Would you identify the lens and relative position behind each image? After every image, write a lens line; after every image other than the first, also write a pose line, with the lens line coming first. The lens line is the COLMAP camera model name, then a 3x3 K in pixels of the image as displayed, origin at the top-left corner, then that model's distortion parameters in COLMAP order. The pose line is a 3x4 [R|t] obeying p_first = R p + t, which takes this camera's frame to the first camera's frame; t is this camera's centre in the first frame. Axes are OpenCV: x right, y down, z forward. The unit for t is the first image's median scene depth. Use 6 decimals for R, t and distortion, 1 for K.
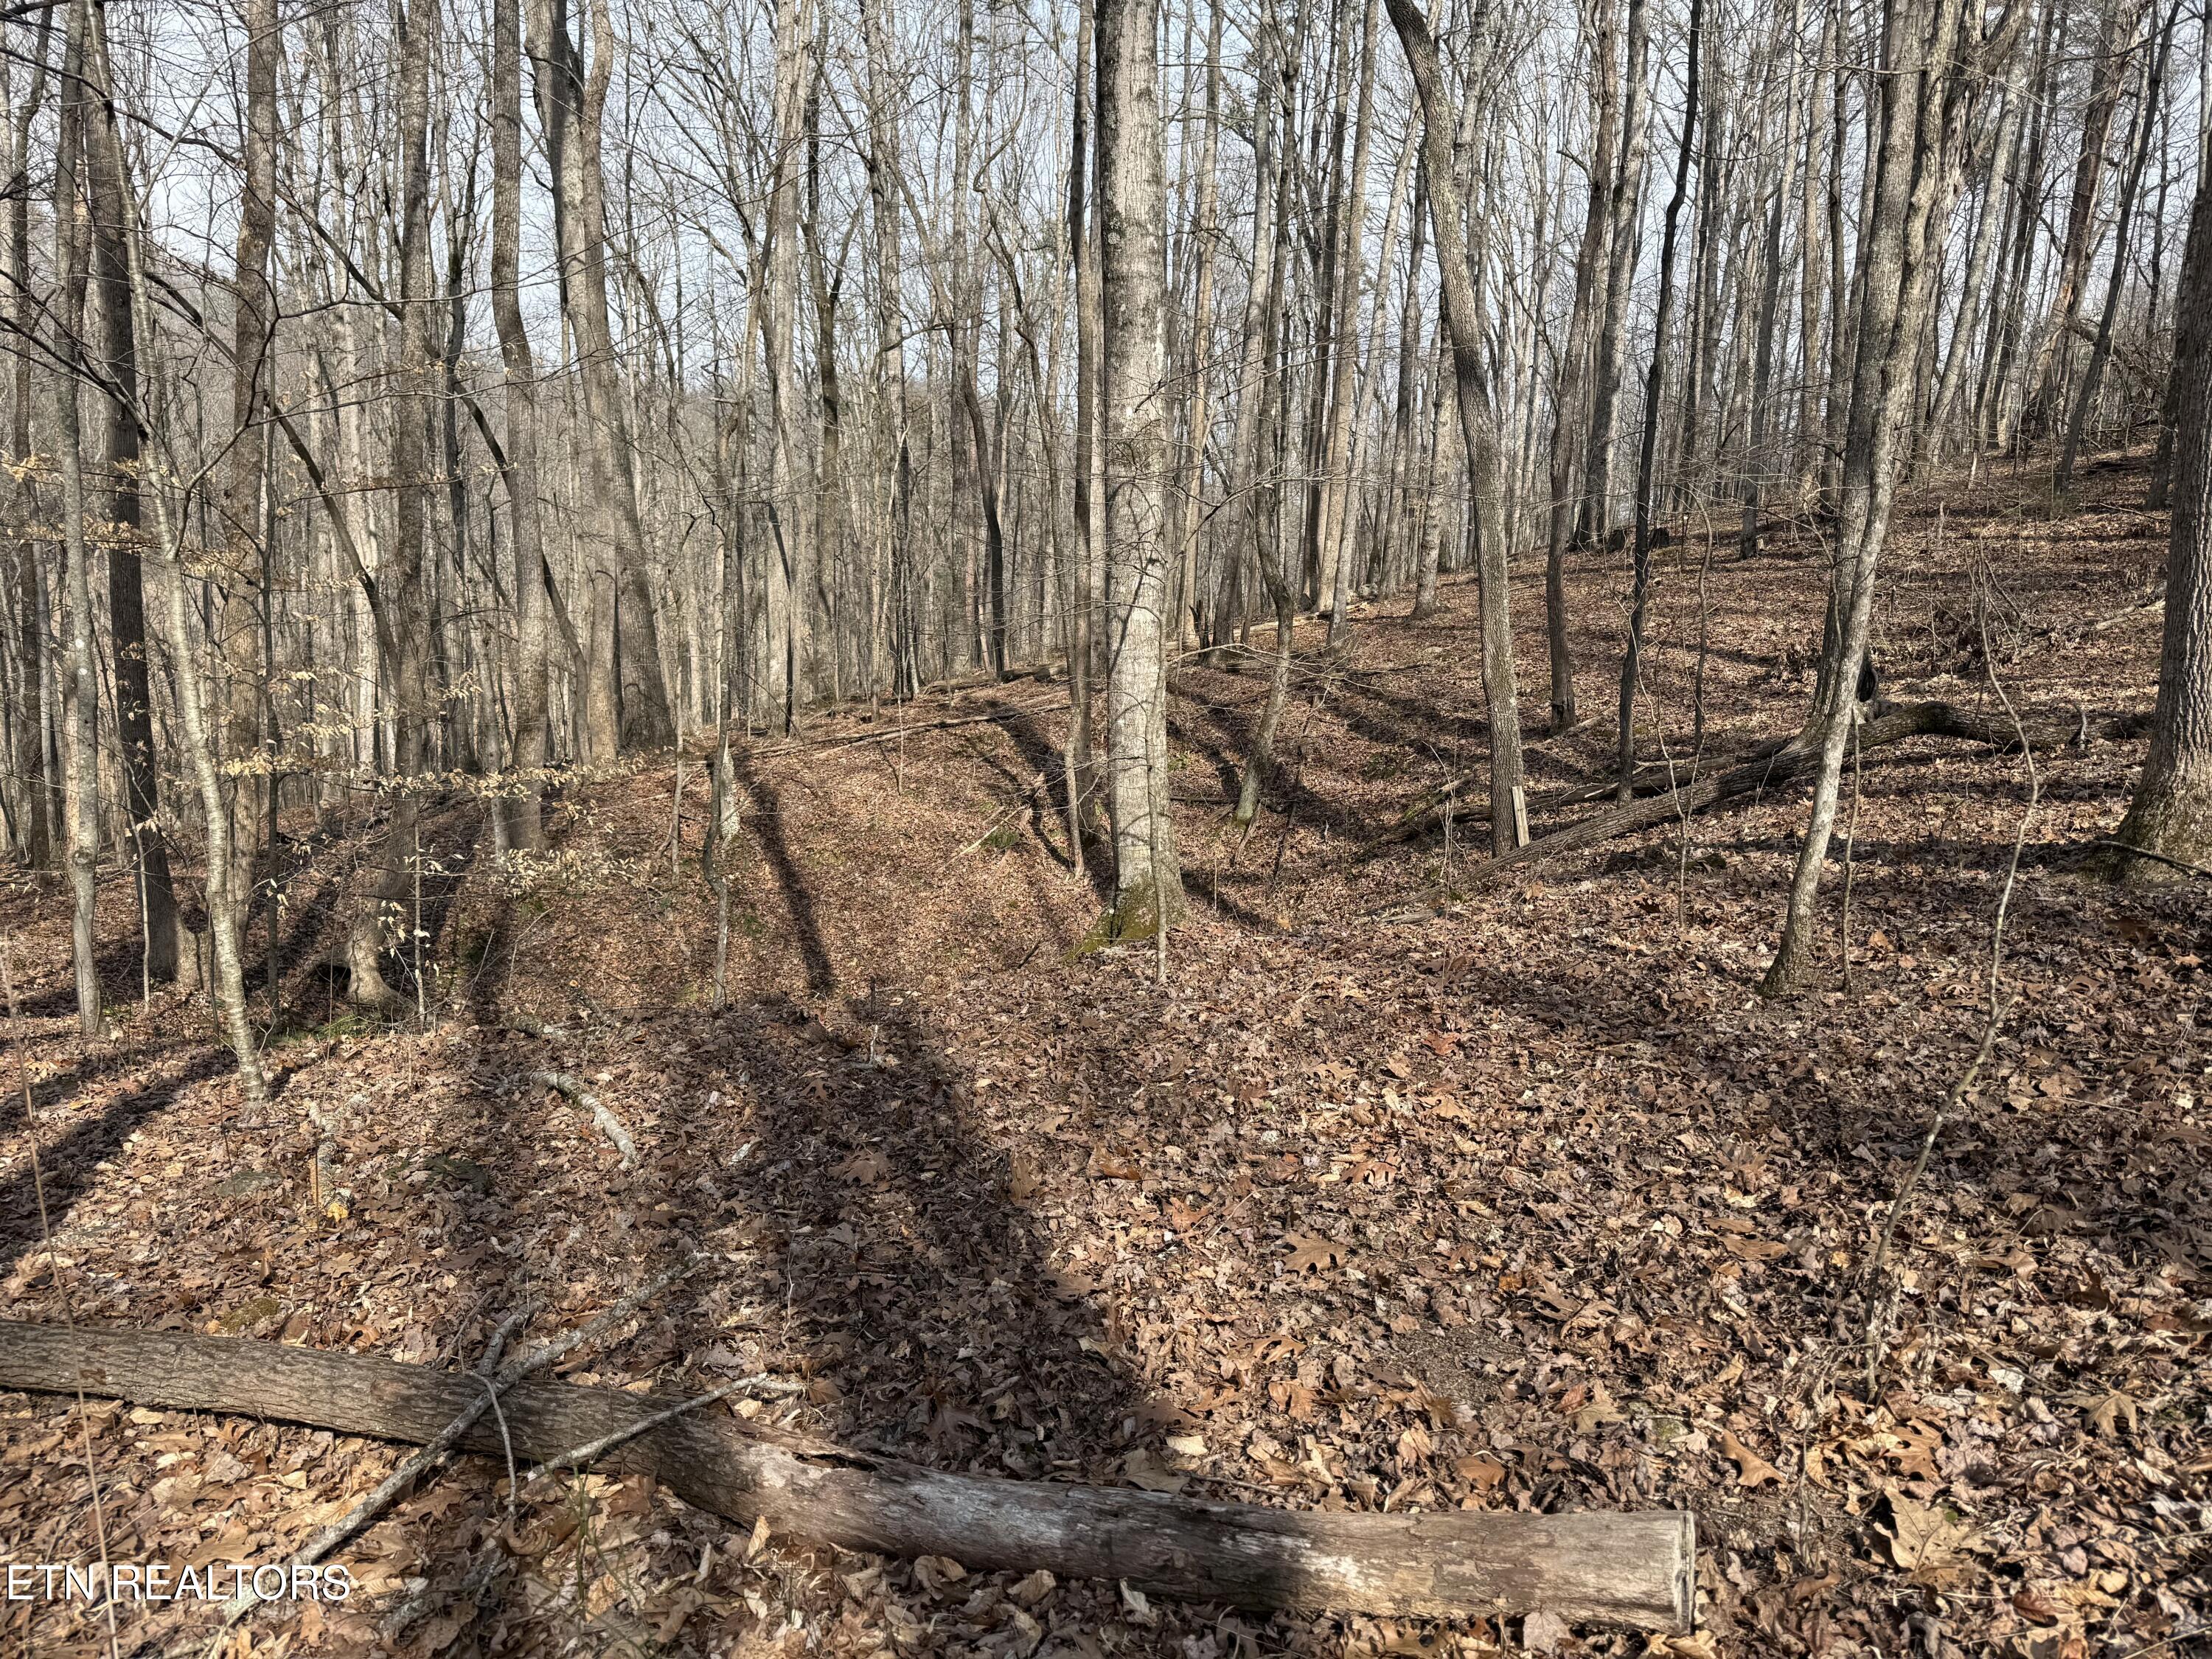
lens RADIAL K [[1599.8, 0, 1094.3], [0, 1599.8, 856.3], [0, 0, 1]] dist [0.071713, -0.081826]
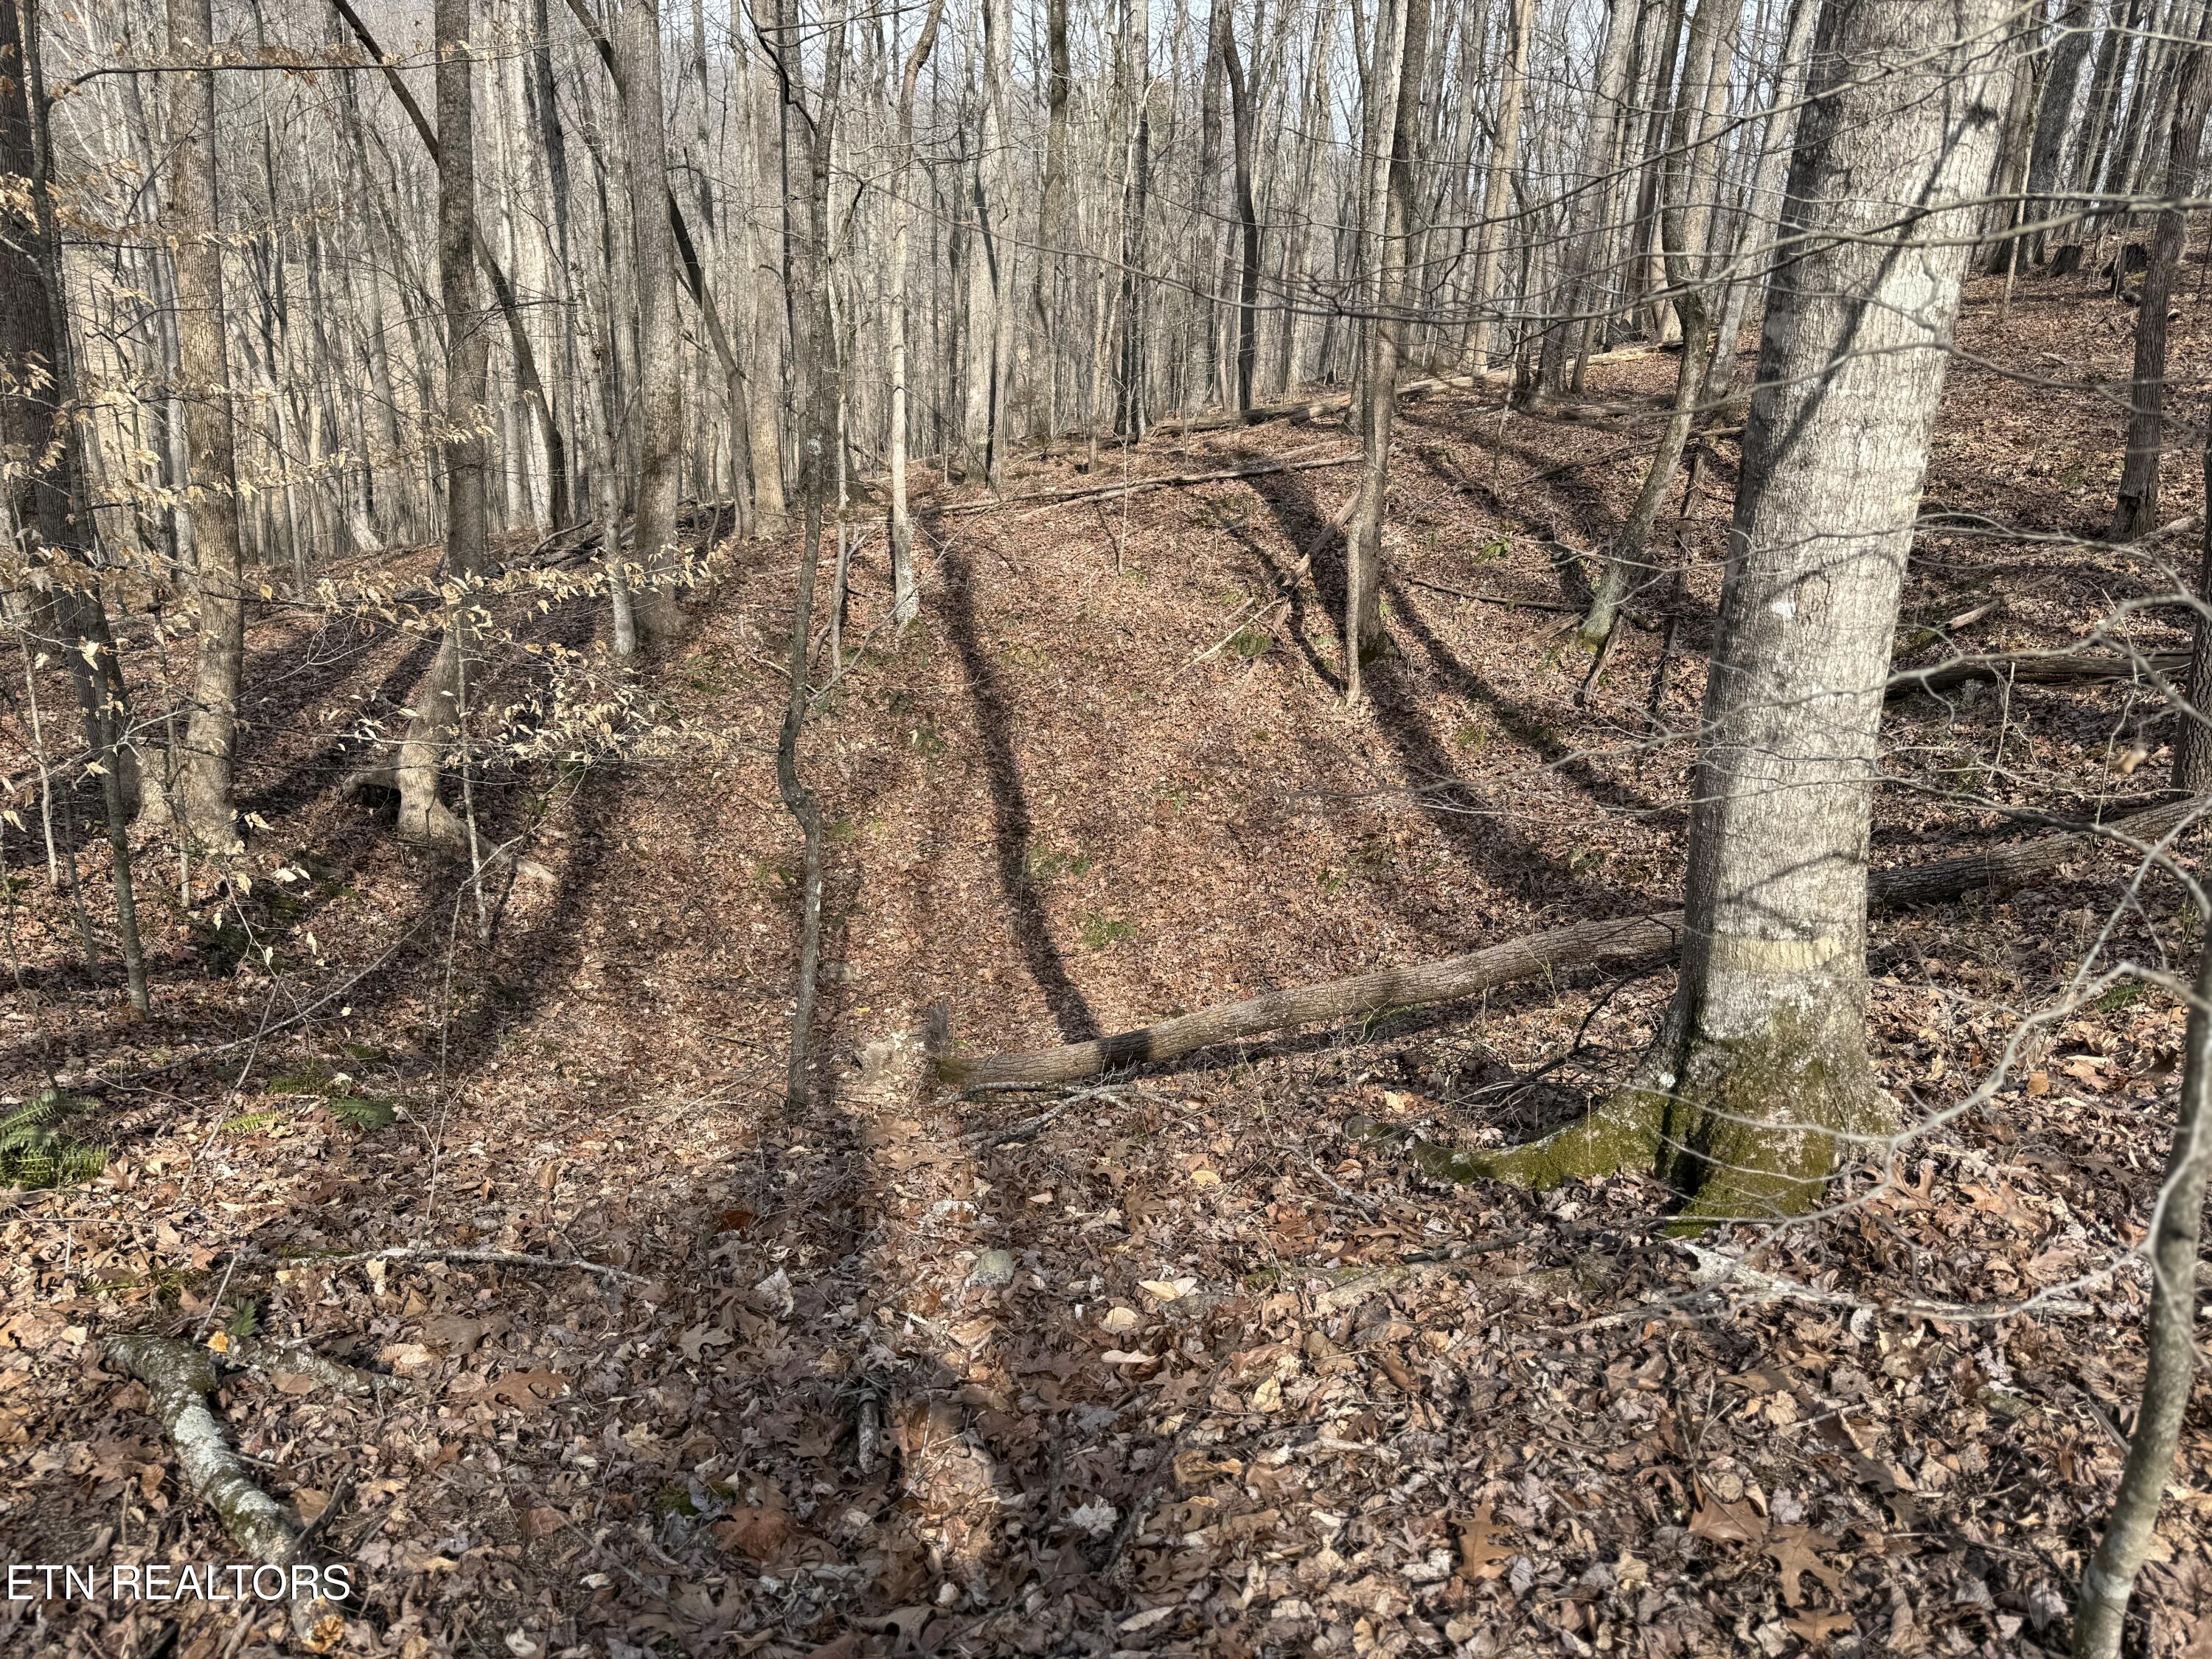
lens RADIAL K [[1504.4, 0, 1085.1], [0, 1504.4, 843.6], [0, 0, 1]] dist [0.139649, -0.152003]
pose [[0.989658, 0.066998, -0.126837, -0.031018], [-0.045031, 0.984630, 0.168750, -0.028676], [0.136193, -0.161293, 0.977464, 0.220314]]
